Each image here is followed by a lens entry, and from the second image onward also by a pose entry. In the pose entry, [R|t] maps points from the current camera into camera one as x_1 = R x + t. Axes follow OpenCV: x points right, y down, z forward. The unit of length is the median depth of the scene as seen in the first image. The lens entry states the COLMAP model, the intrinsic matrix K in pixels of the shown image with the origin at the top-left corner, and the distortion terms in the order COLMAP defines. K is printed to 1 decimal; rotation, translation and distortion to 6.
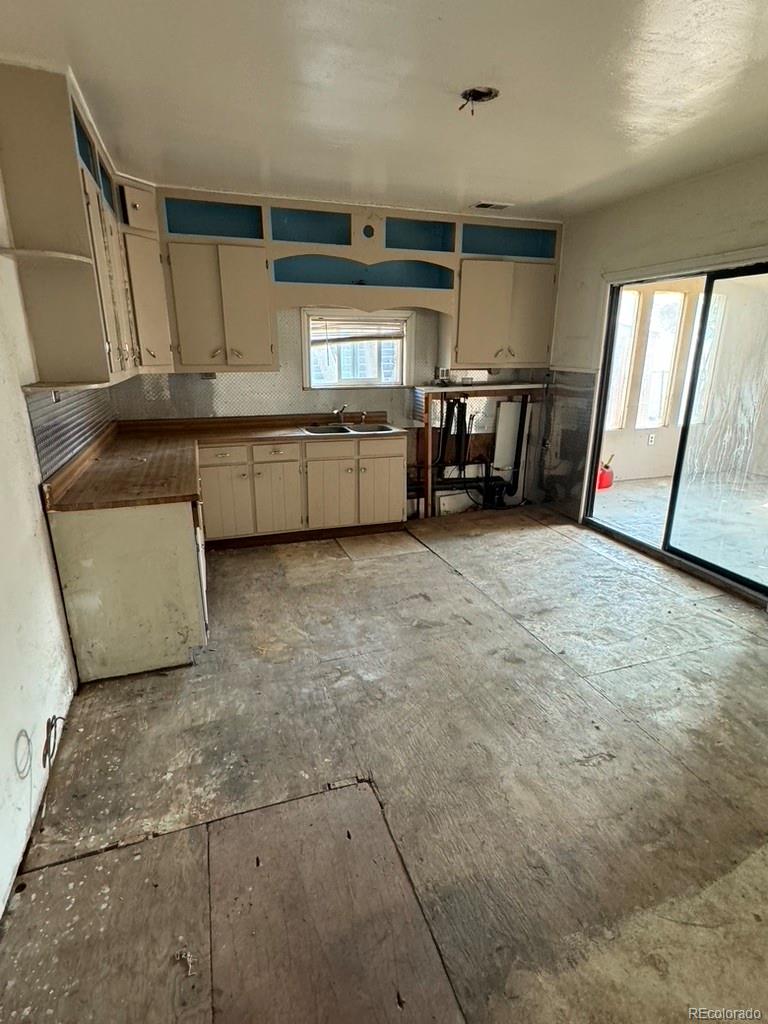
lens RADIAL K [[541.1, 0, 394.7], [0, 541.1, 509.6], [0, 0, 1]] dist [-0.003125, 0.000276]
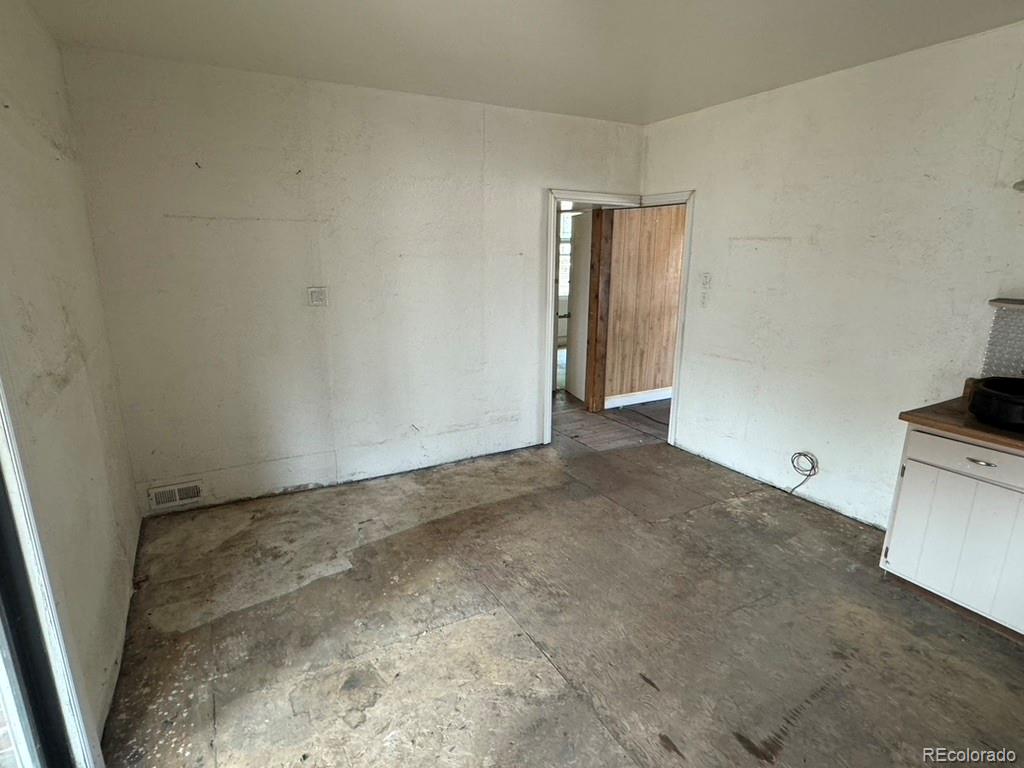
lens RADIAL K [[541.1, 0, 510.4], [0, 541.1, 389.5], [0, 0, 1]] dist [-0.003125, 0.000276]
pose [[-0.987538, 0.035617, -0.153299, 0.308071], [-0.049560, 0.854124, 0.517702, -0.339027], [0.149376, 0.518848, -0.841715, 1.065050]]
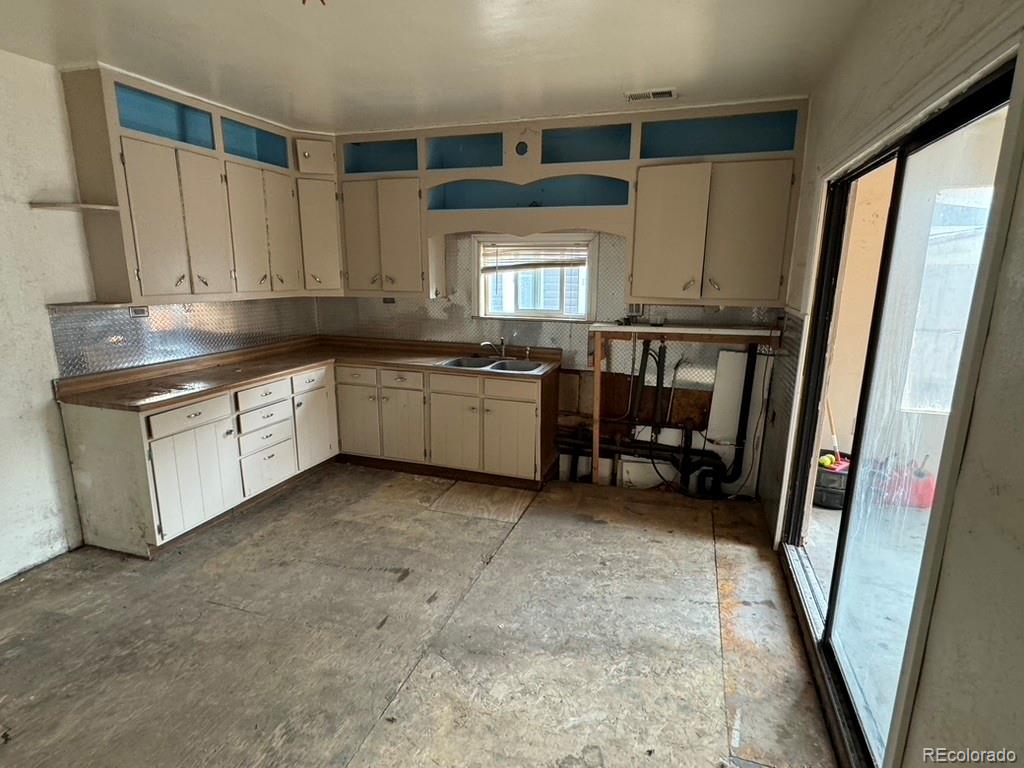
lens RADIAL K [[541.1, 0, 513.0], [0, 541.1, 382.5], [0, 0, 1]] dist [-0.003125, 0.000276]
pose [[0.788116, 0.130851, -0.601458, 0.560012], [-0.181926, 0.983006, -0.024526, -0.118363], [0.588028, 0.128750, 0.798528, 0.351372]]
